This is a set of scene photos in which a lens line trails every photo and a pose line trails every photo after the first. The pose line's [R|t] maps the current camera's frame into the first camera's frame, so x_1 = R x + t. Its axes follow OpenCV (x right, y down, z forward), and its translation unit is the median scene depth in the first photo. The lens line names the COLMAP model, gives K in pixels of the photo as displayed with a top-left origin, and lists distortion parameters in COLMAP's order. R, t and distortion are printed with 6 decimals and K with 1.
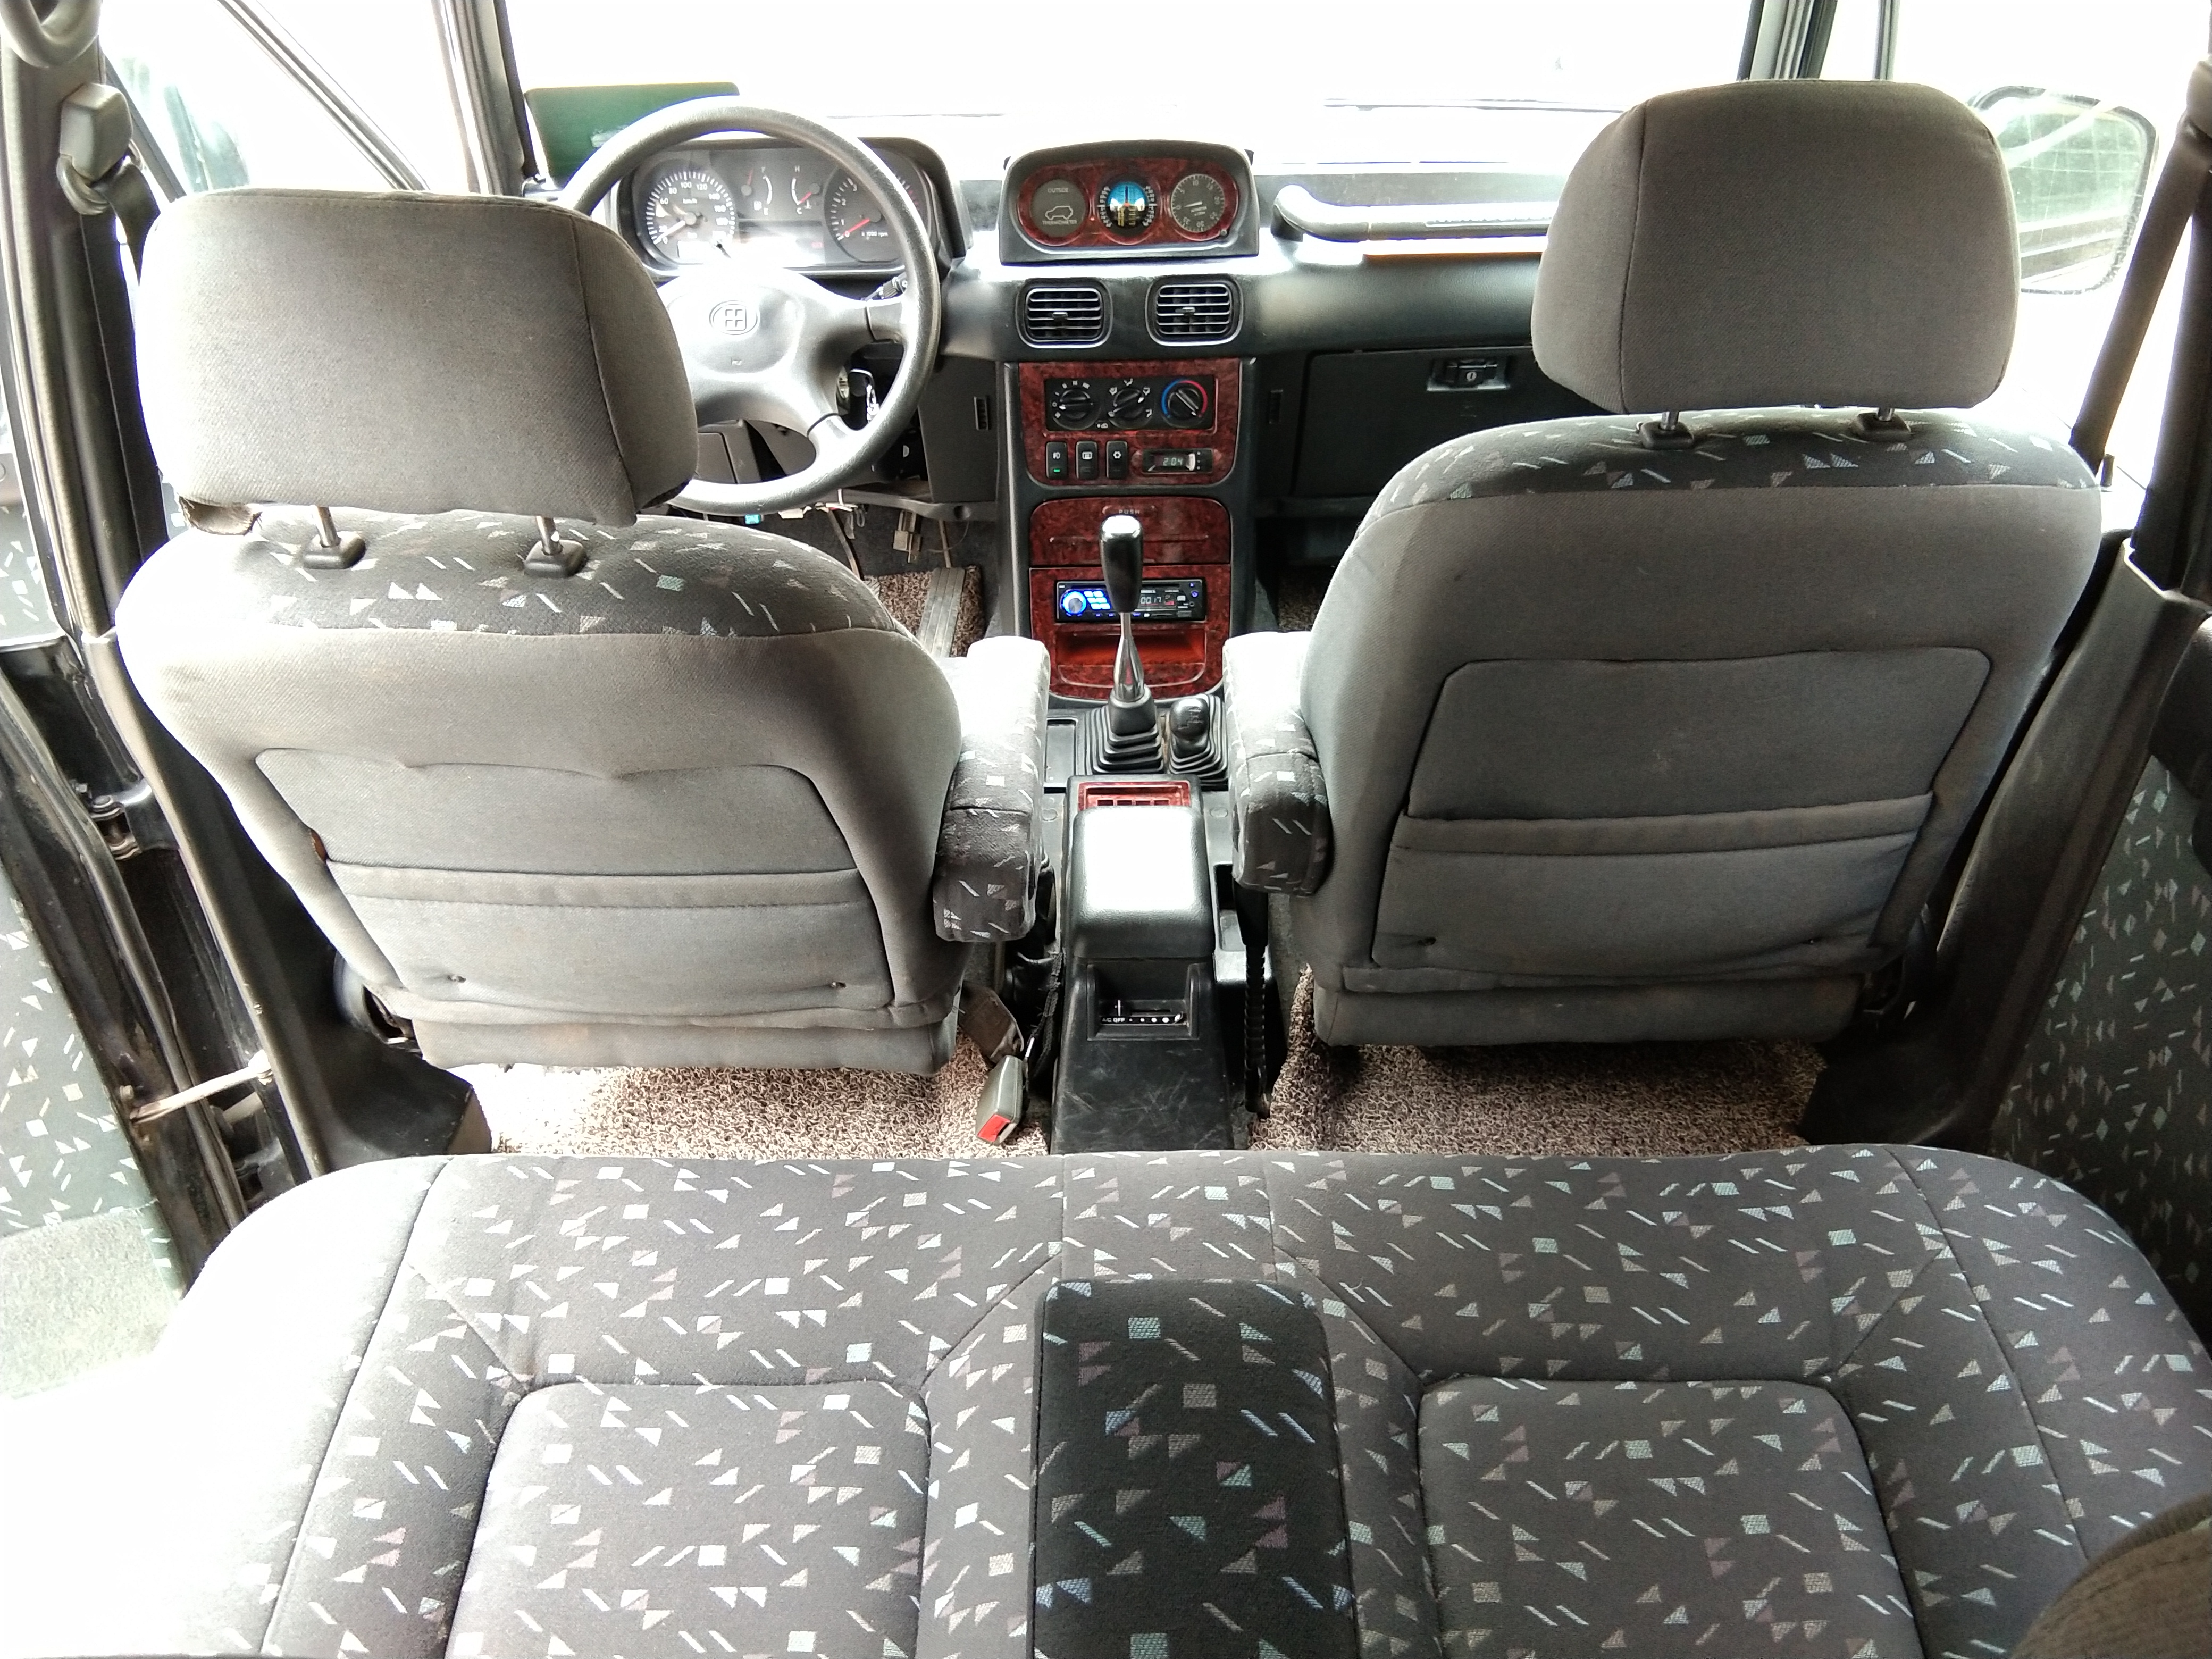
lens RADIAL K [[1748.5, 0, 1090.0], [0, 1748.5, 807.4], [0, 0, 1]] dist [0.091292, -0.126914]
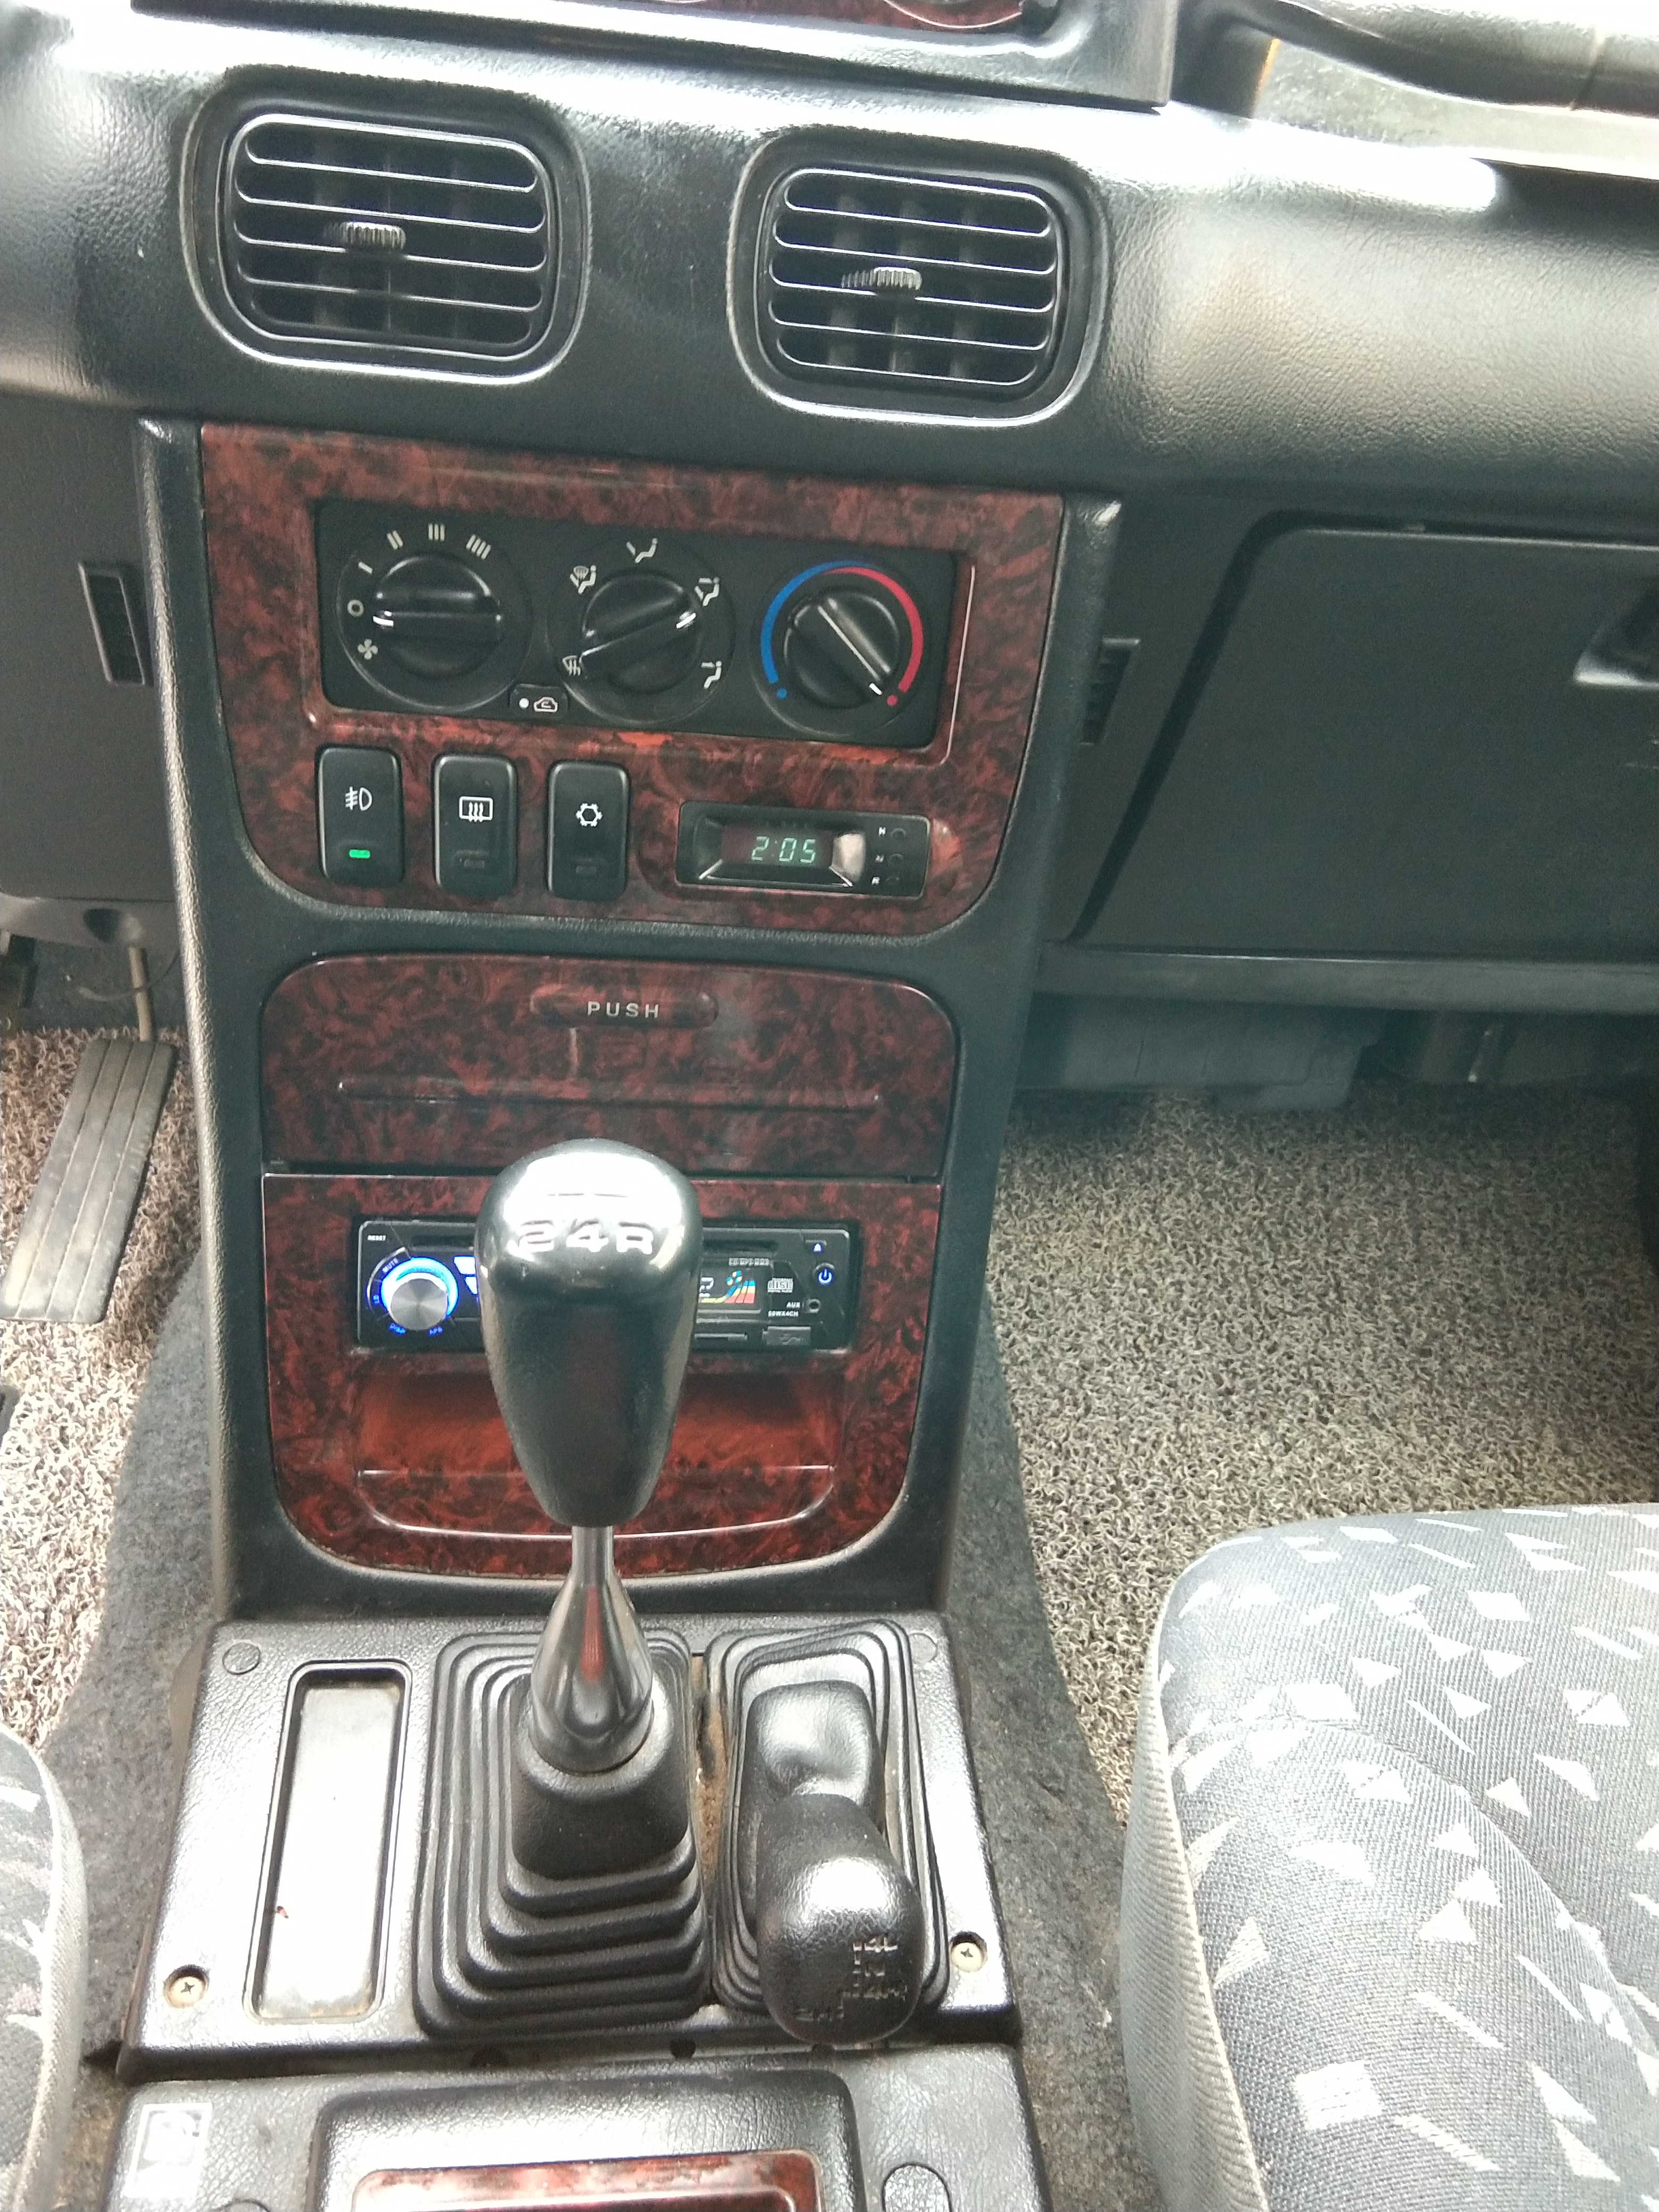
lens RADIAL K [[1756.0, 0, 866.3], [0, 1756.0, 1064.1], [0, 0, 1]] dist [0.084883, -0.117681]
pose [[0.983170, 0.046993, 0.176548, 0.011733], [-0.042378, 0.998657, -0.029821, -0.159691], [-0.177713, 0.021837, 0.983840, 0.741193]]
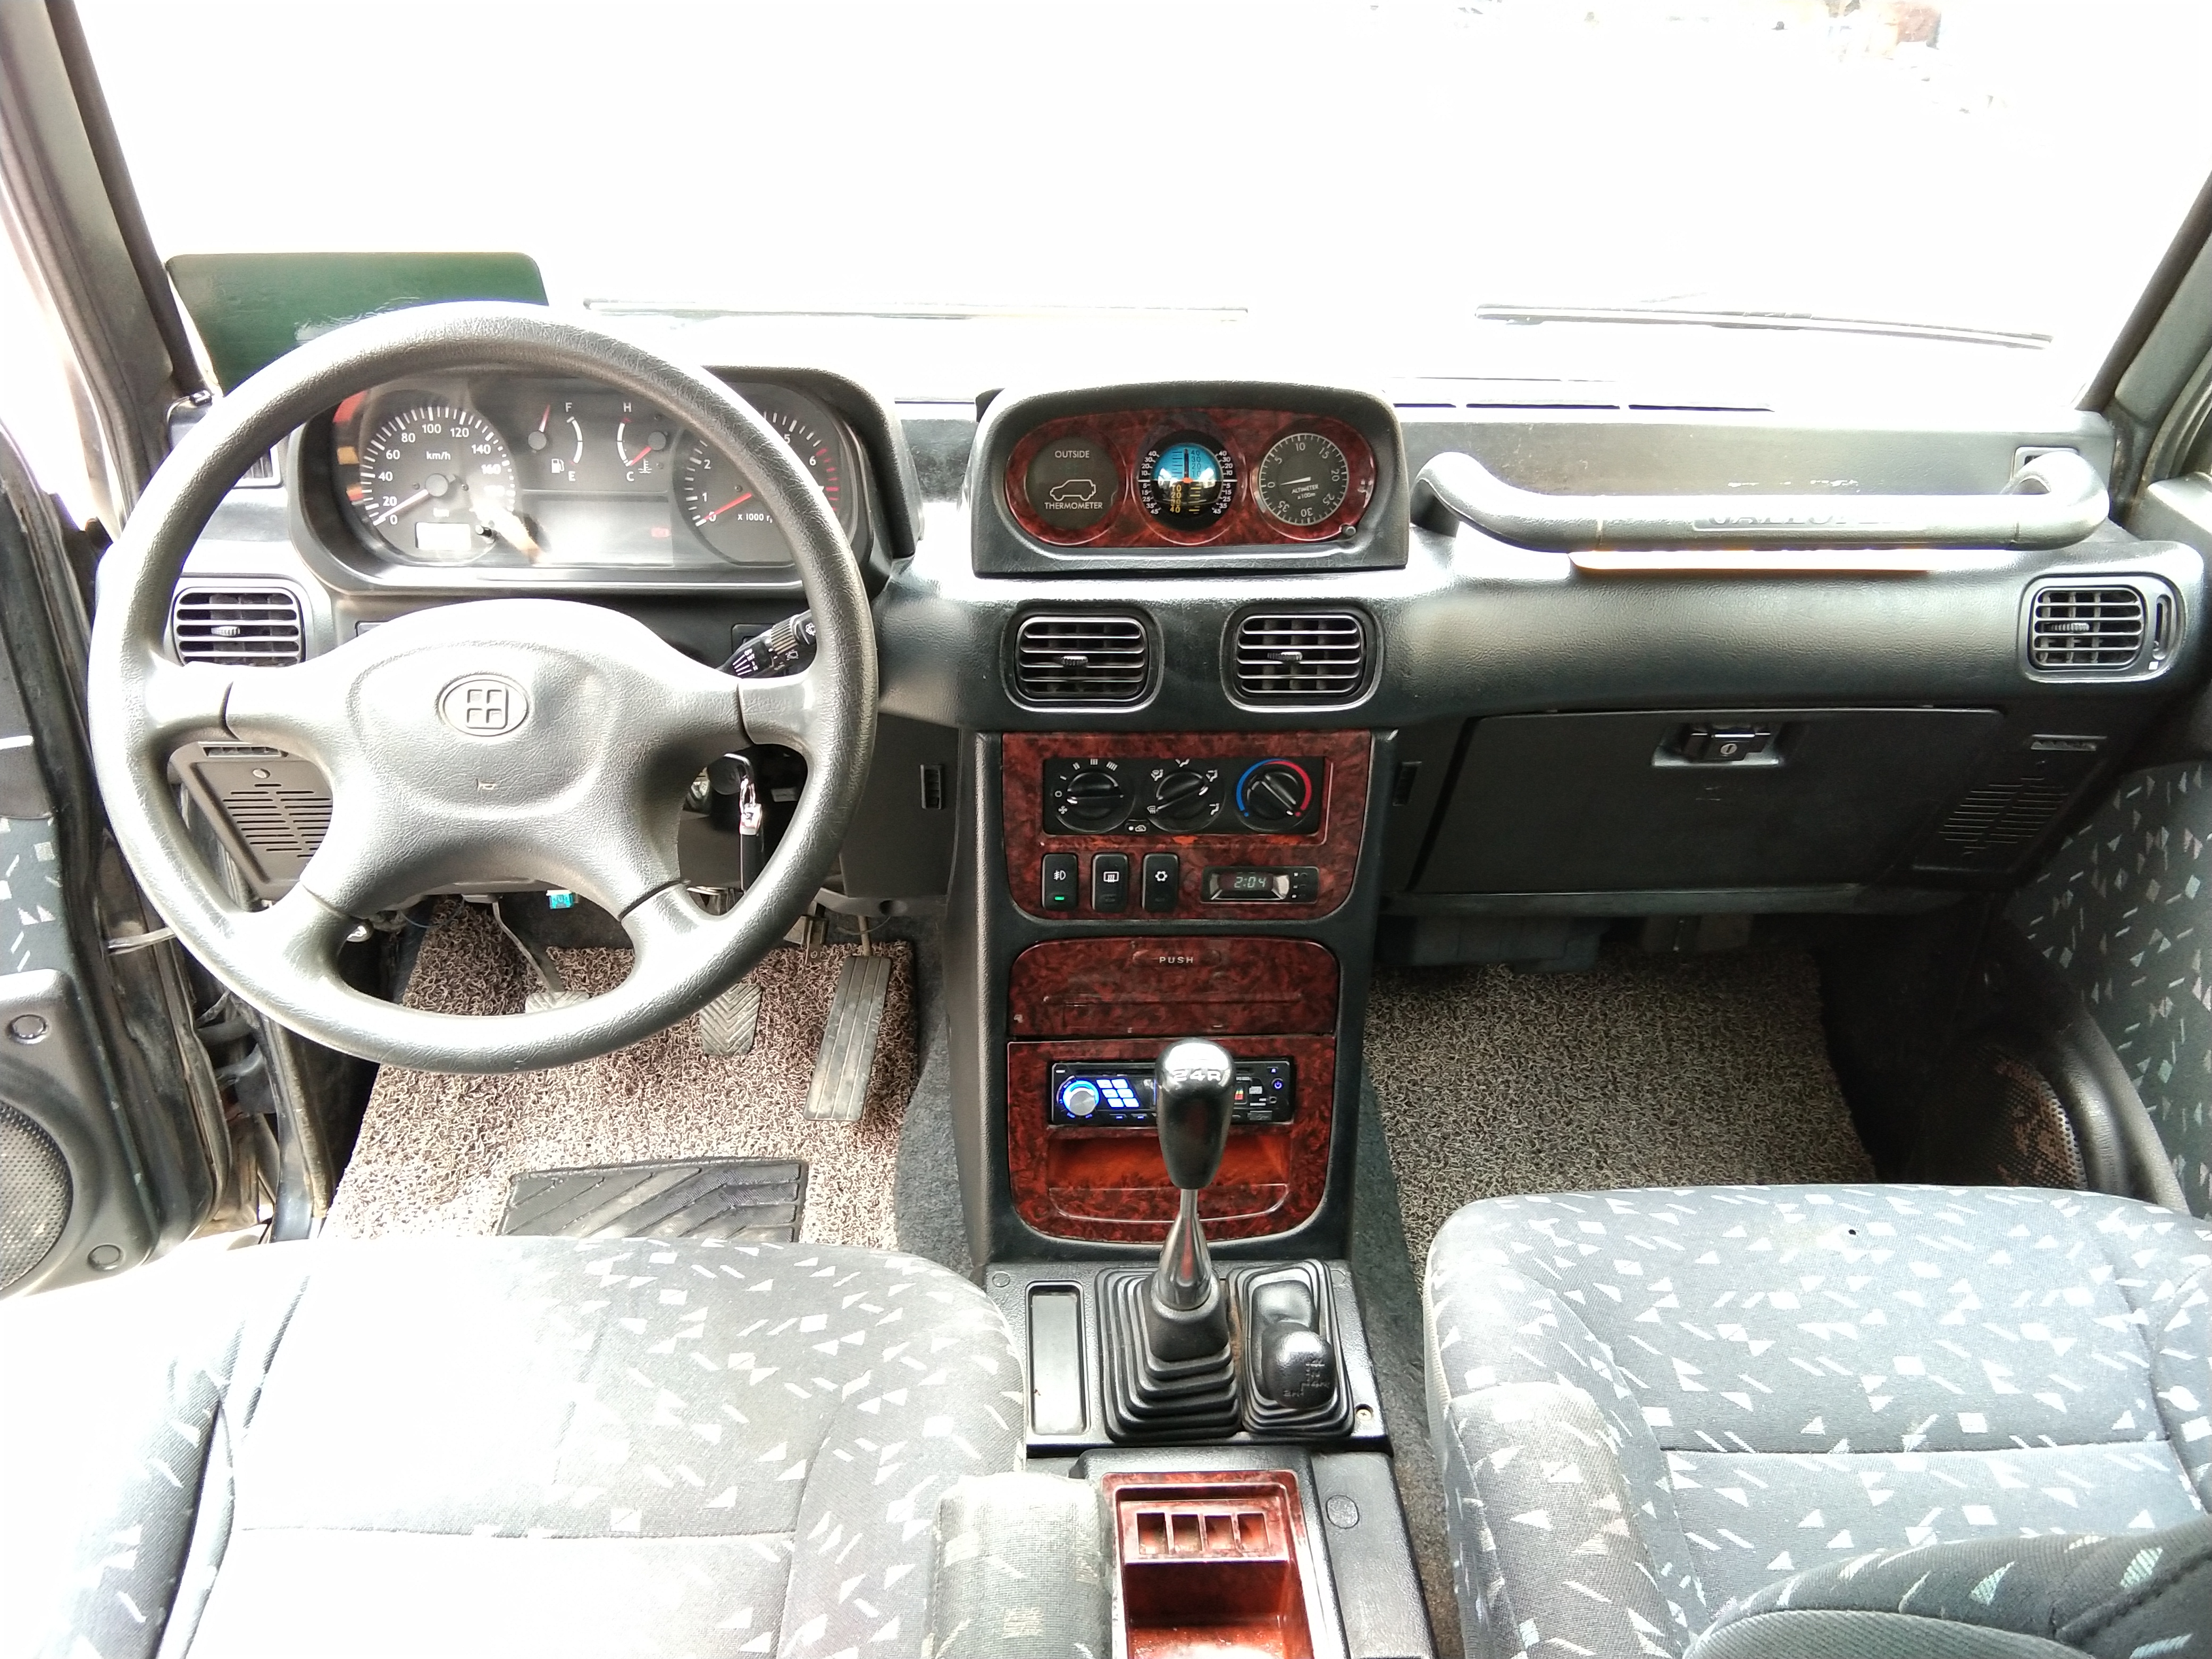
lens RADIAL K [[1756.0, 0, 1099.9], [0, 1756.0, 792.3], [0, 0, 1]] dist [0.084883, -0.117681]
pose [[0.997788, 0.009356, 0.065809, -0.046359], [-0.004832, 0.997635, -0.068563, -0.192934], [-0.066295, 0.068093, 0.995474, 0.410785]]
